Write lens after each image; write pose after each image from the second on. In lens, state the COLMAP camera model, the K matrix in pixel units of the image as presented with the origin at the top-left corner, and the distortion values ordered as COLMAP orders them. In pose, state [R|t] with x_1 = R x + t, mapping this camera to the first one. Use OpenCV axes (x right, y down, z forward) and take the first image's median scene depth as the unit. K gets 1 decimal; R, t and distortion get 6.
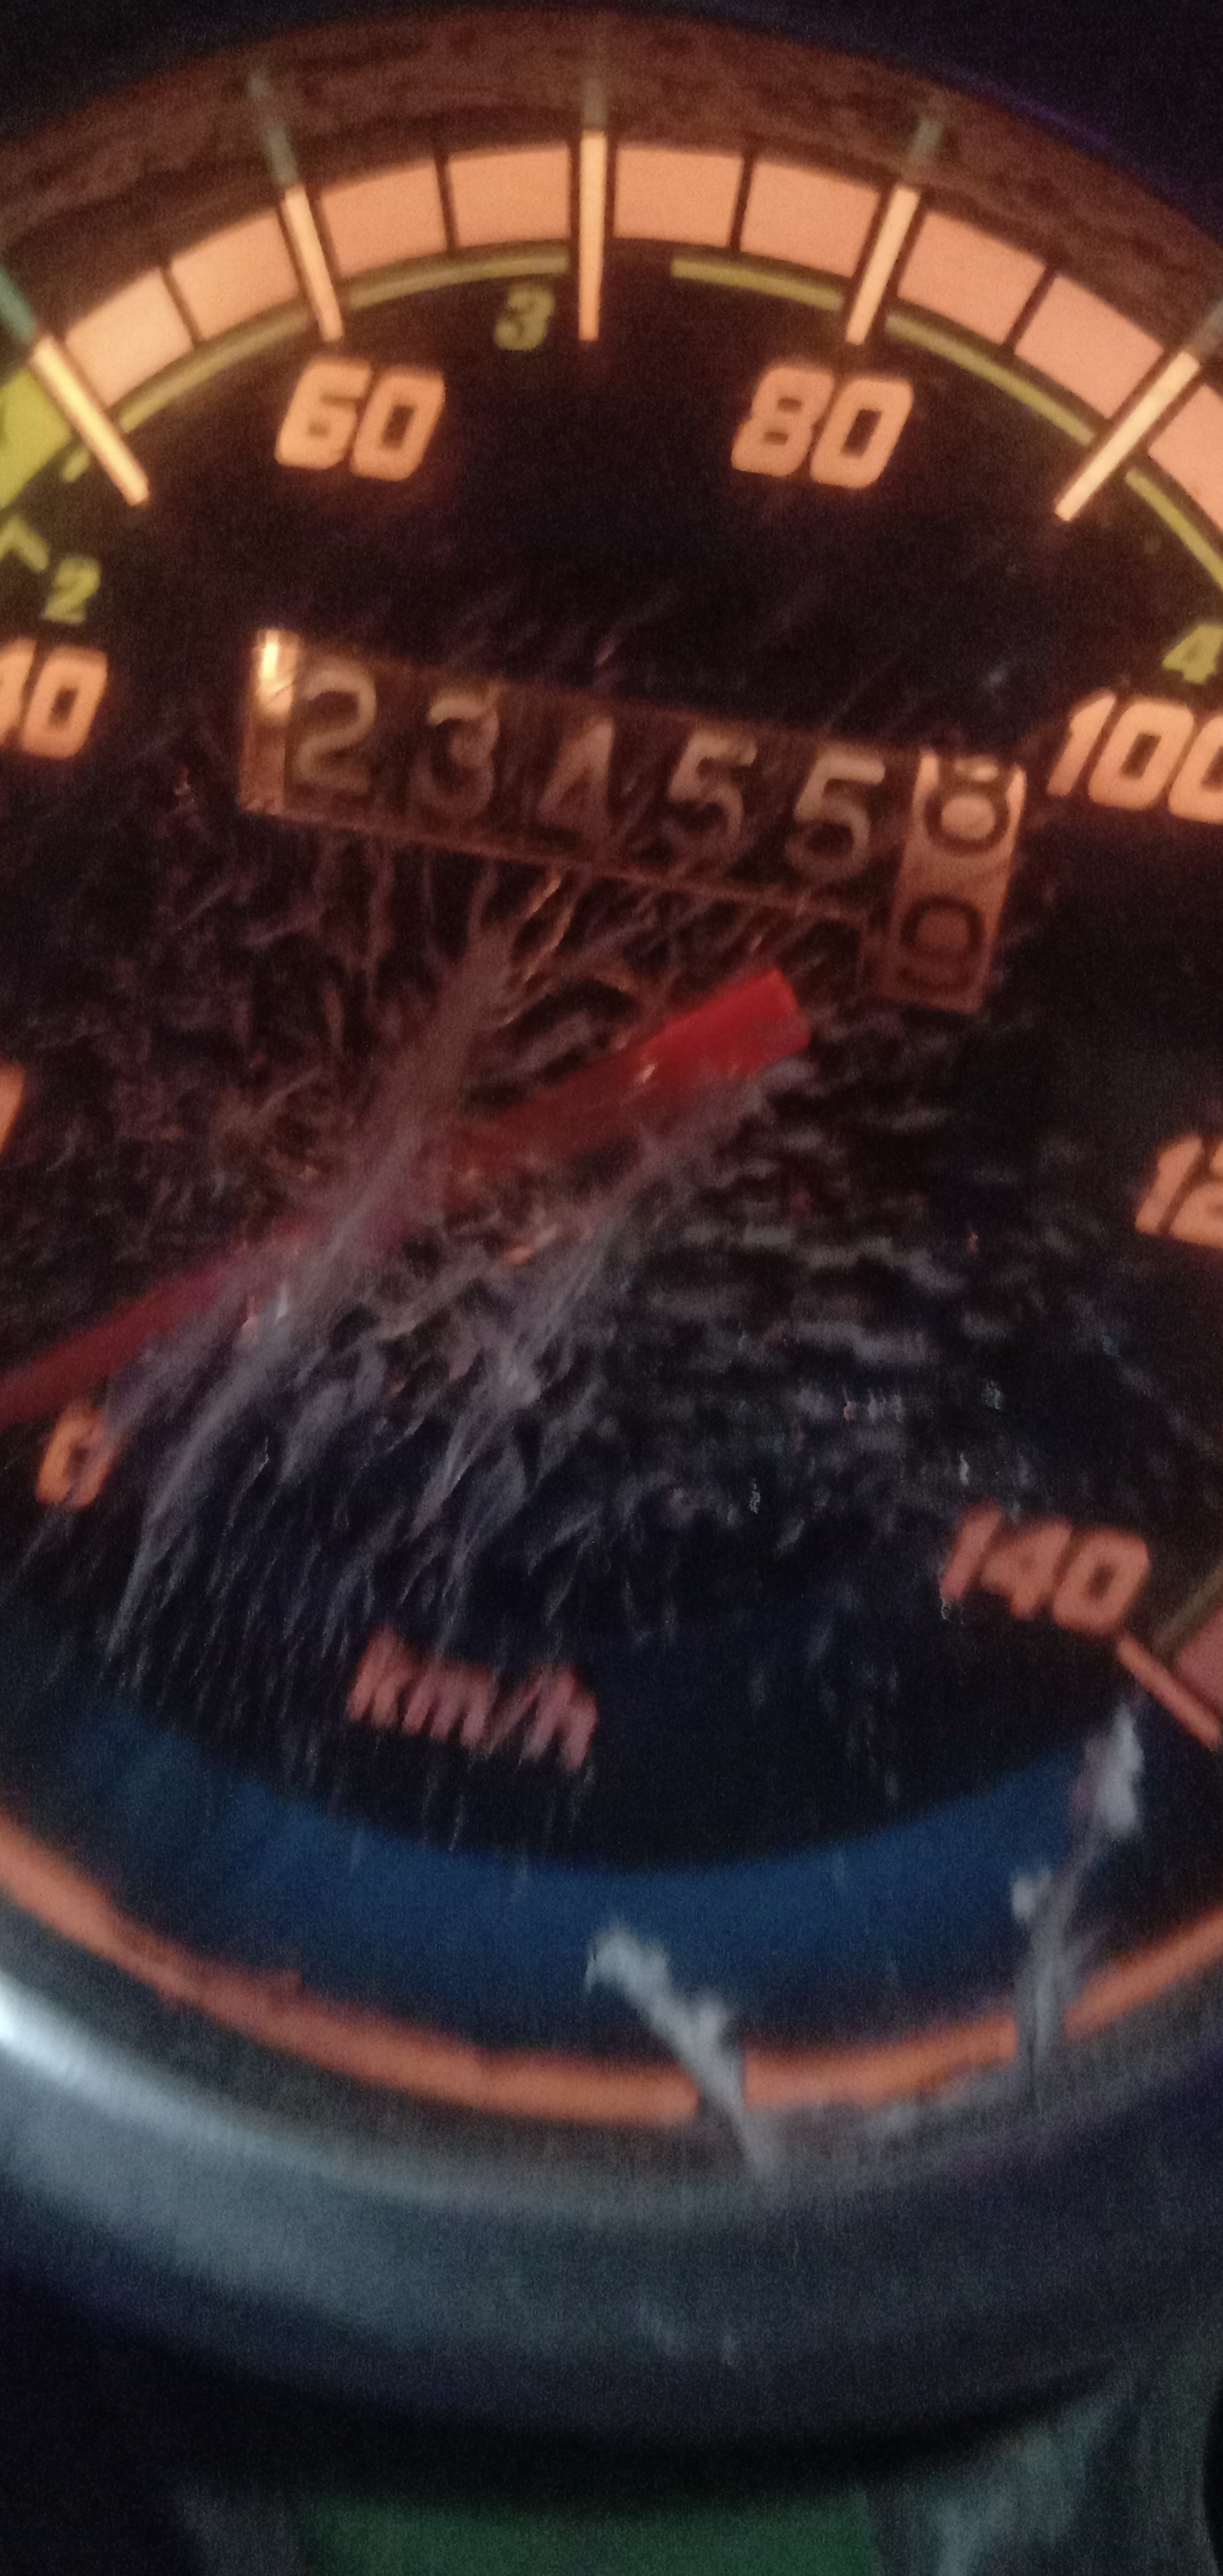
lens RADIAL K [[2190.1, 0, 648.7], [0, 2190.1, 1291.5], [0, 0, 1]] dist [0.094293, -0.409556]
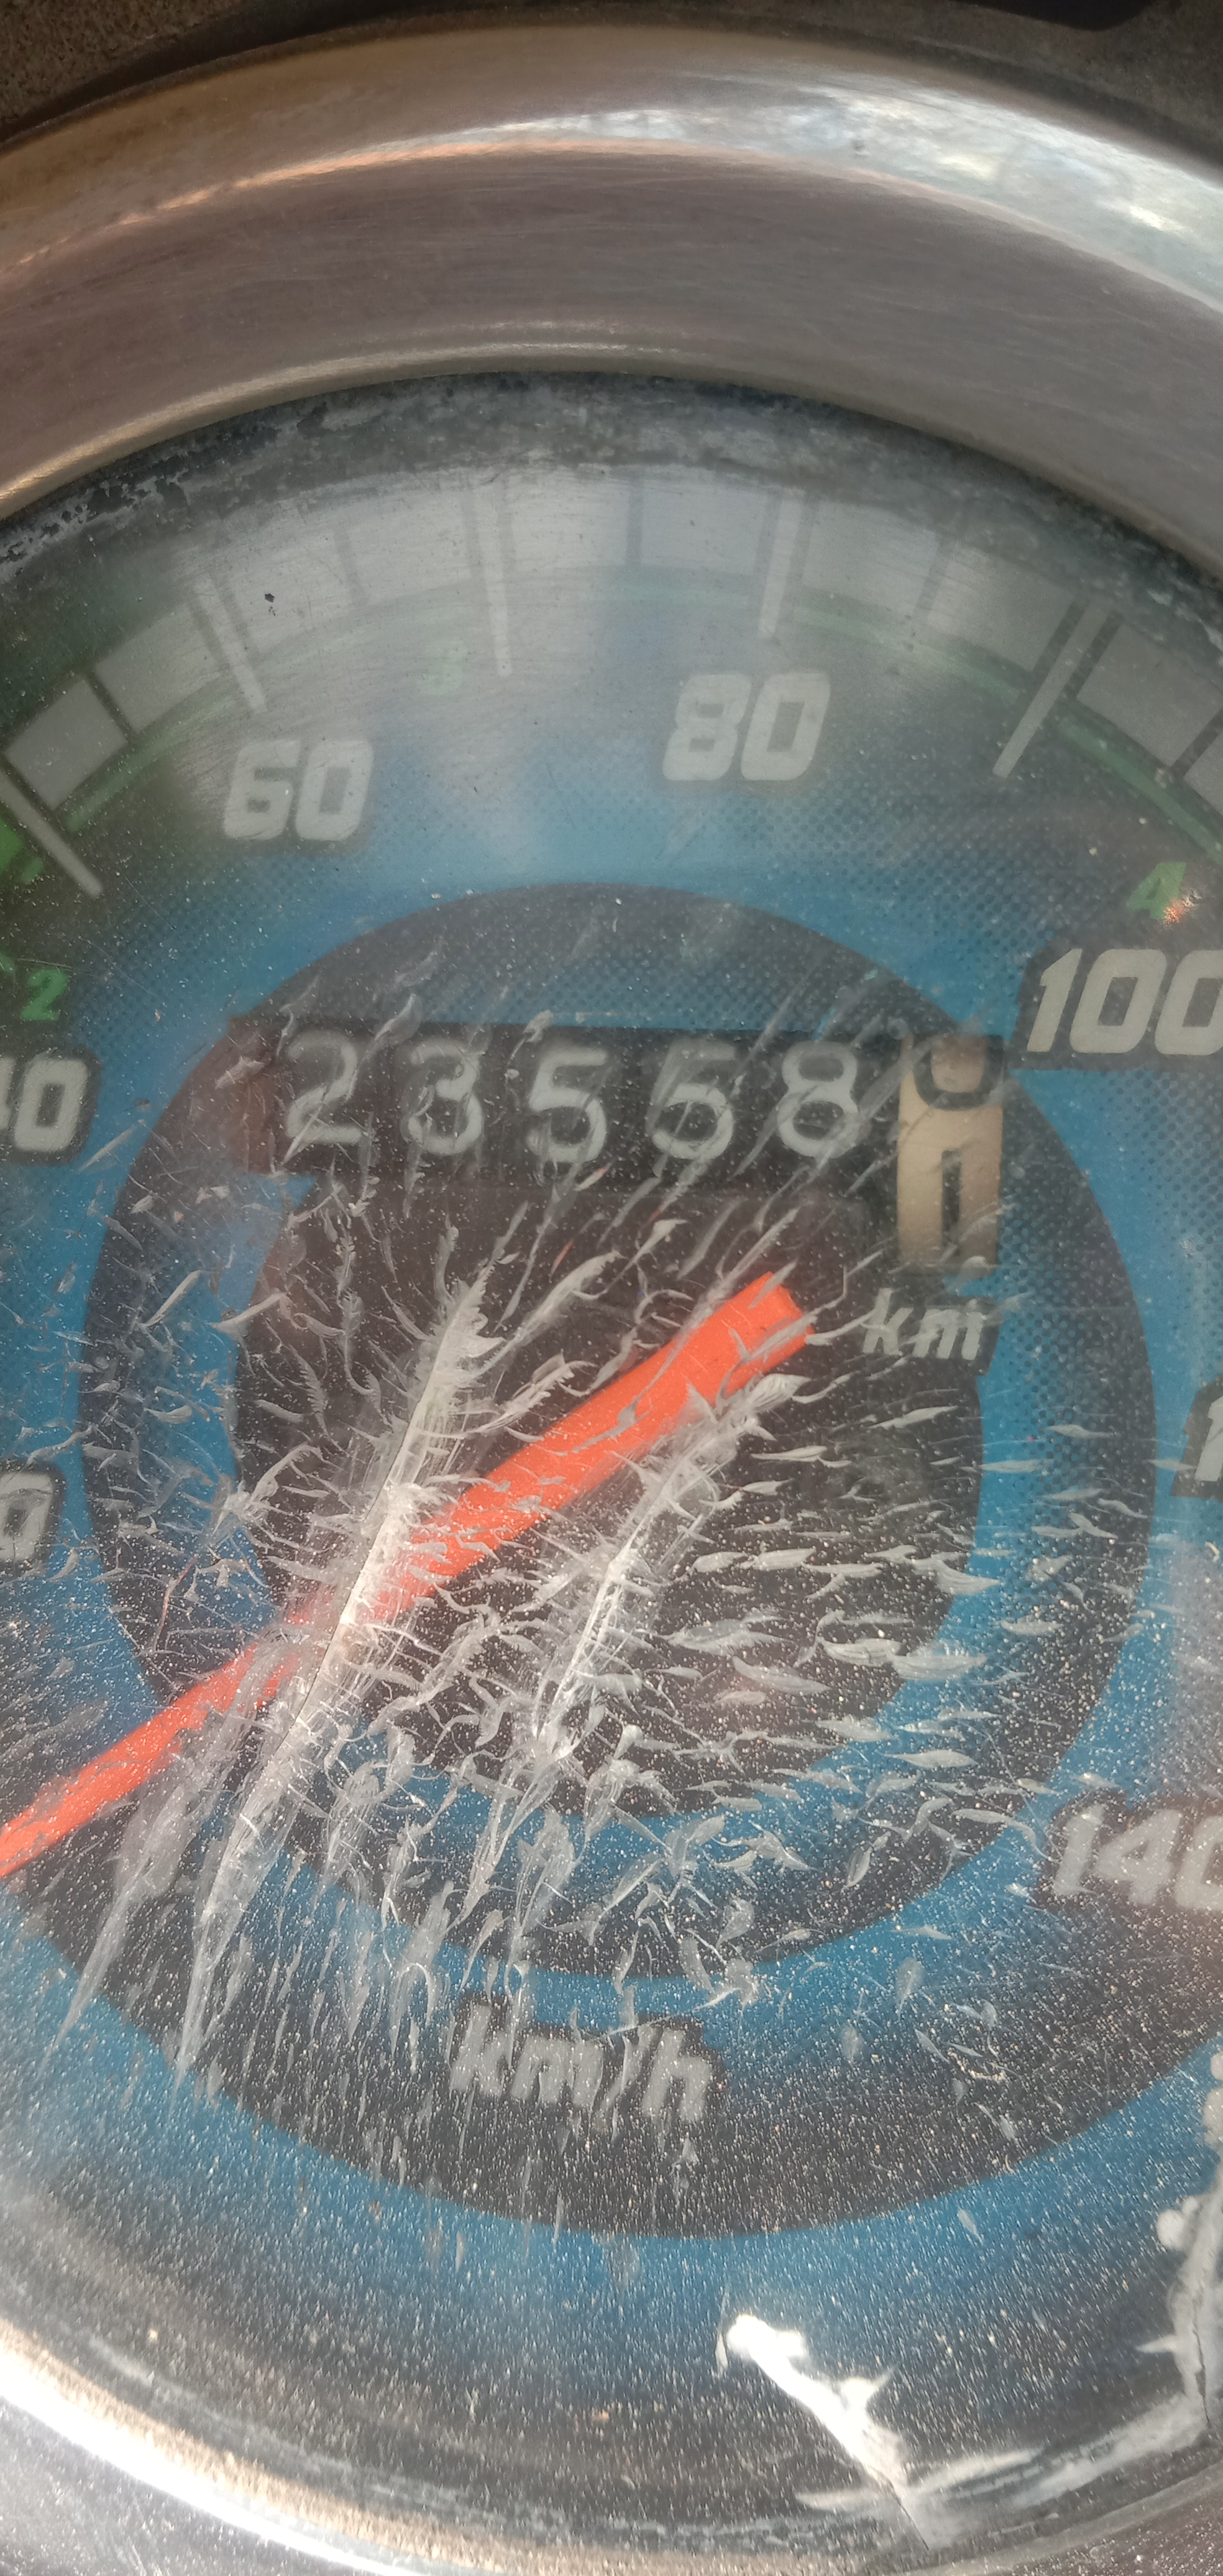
lens RADIAL K [[2190.1, 0, 648.7], [0, 2190.1, 1291.5], [0, 0, 1]] dist [0.094293, -0.409556]
pose [[0.987441, -0.134741, -0.082491, 0.084931], [0.125295, 0.985935, -0.110603, -0.038937], [0.096233, 0.098878, 0.990435, 0.037155]]
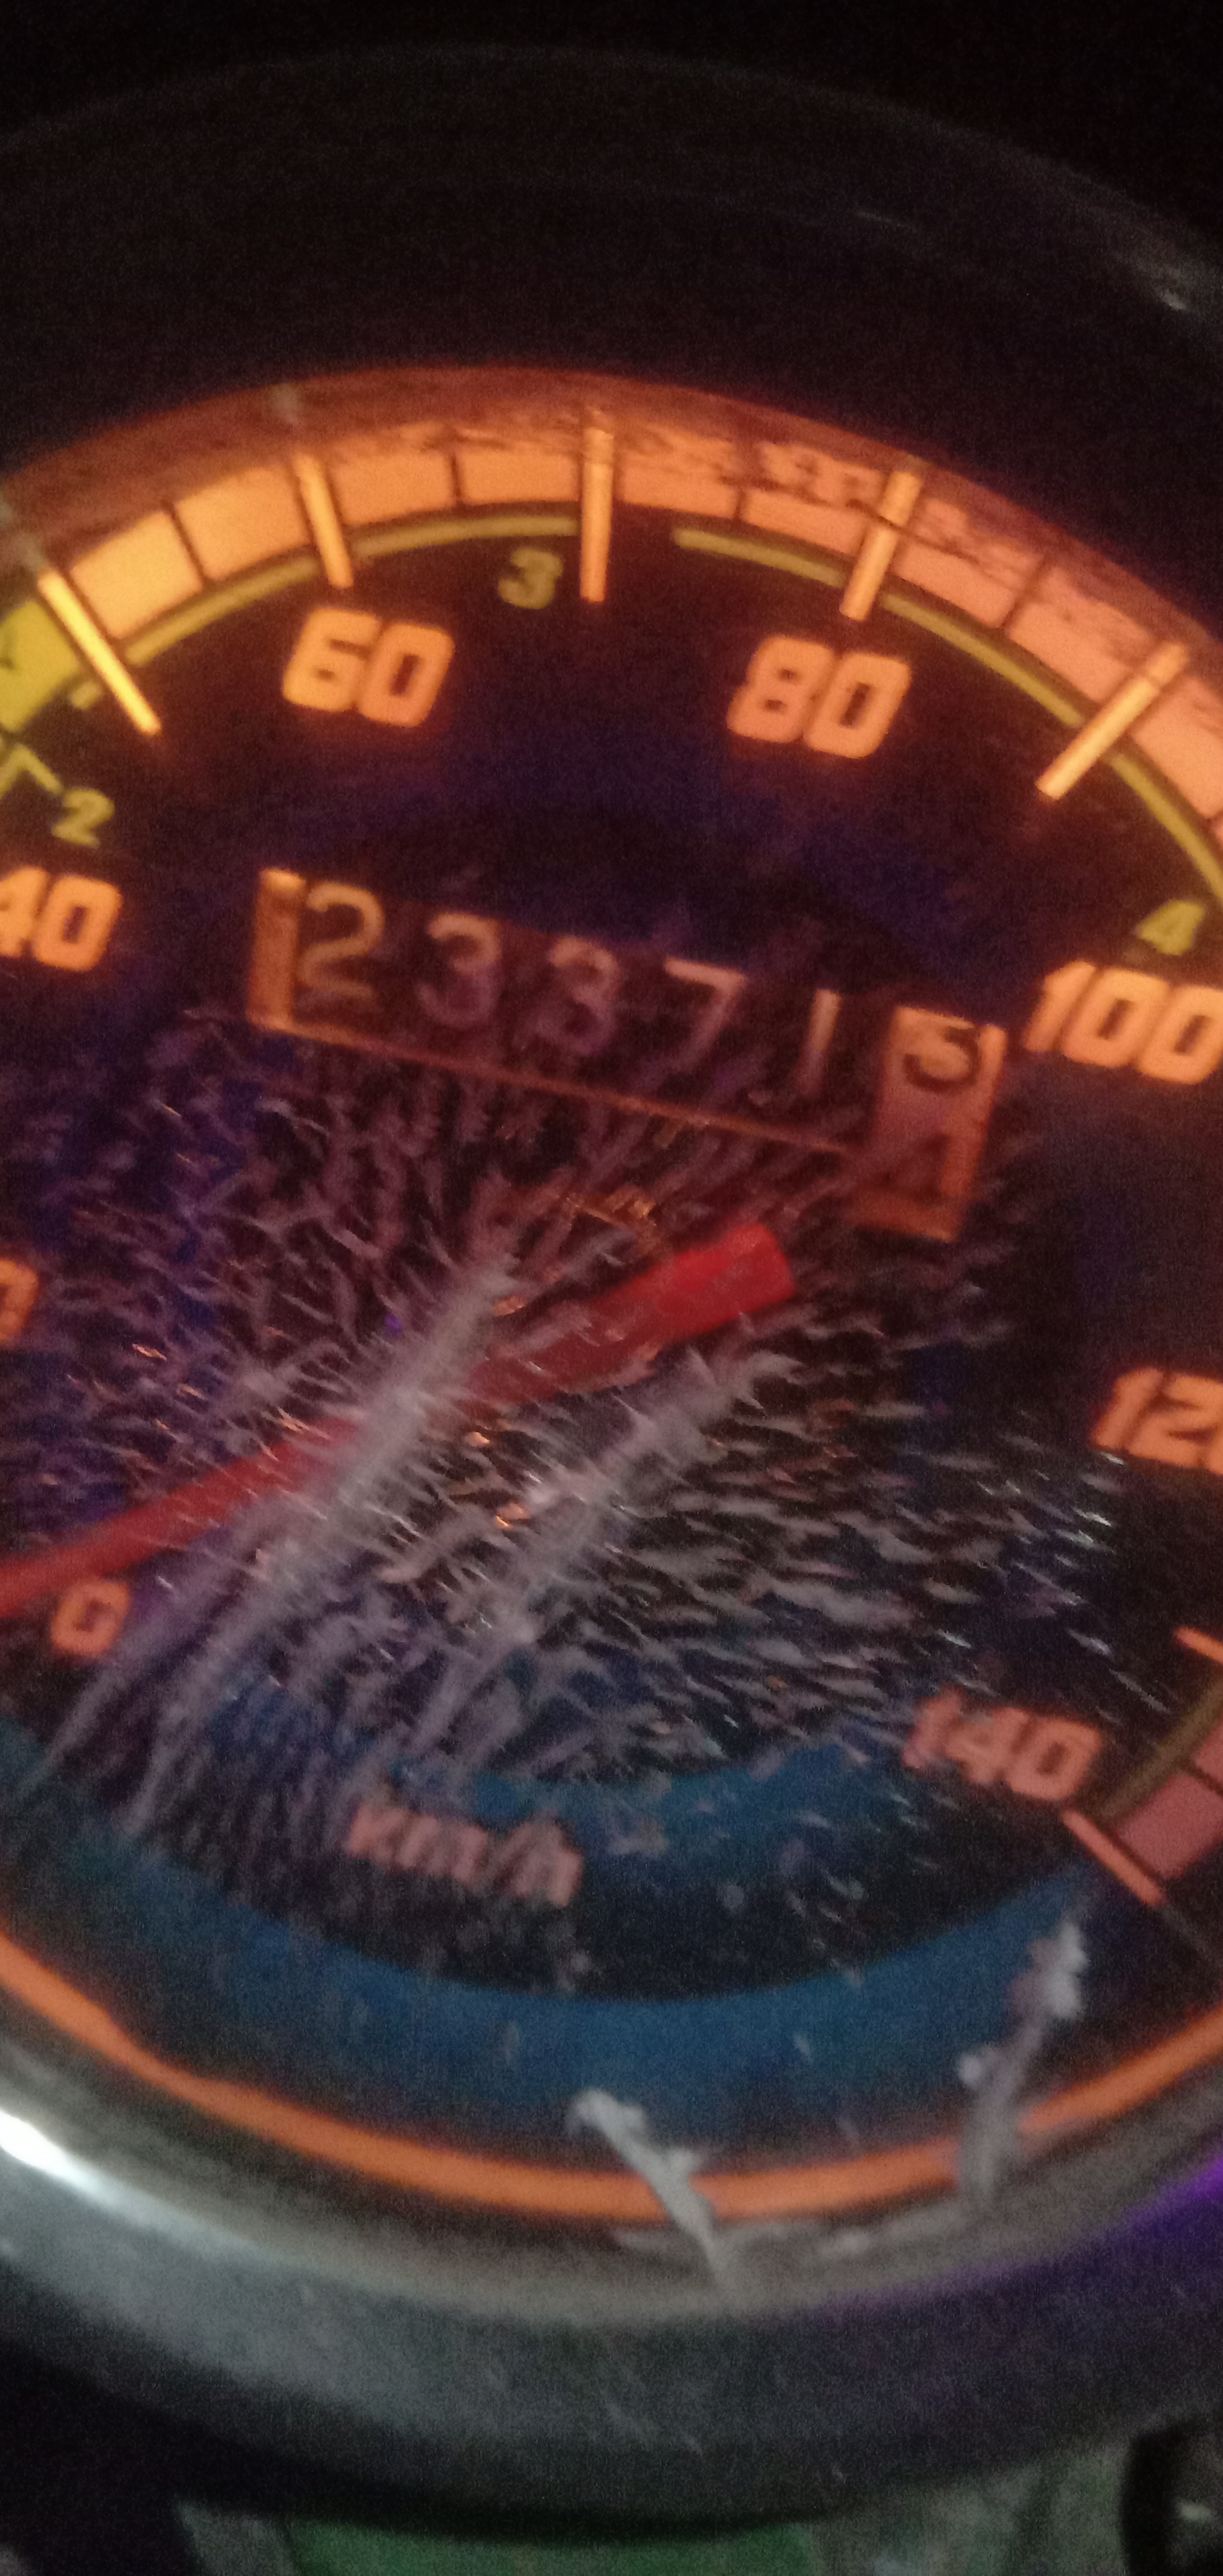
lens RADIAL K [[2190.1, 0, 648.7], [0, 2190.1, 1291.5], [0, 0, 1]] dist [0.094293, -0.409556]
pose [[0.999775, 0.014590, 0.015406, -0.012296], [-0.015938, 0.995692, 0.091341, -0.211131], [-0.014007, -0.091566, 0.995700, -0.049434]]
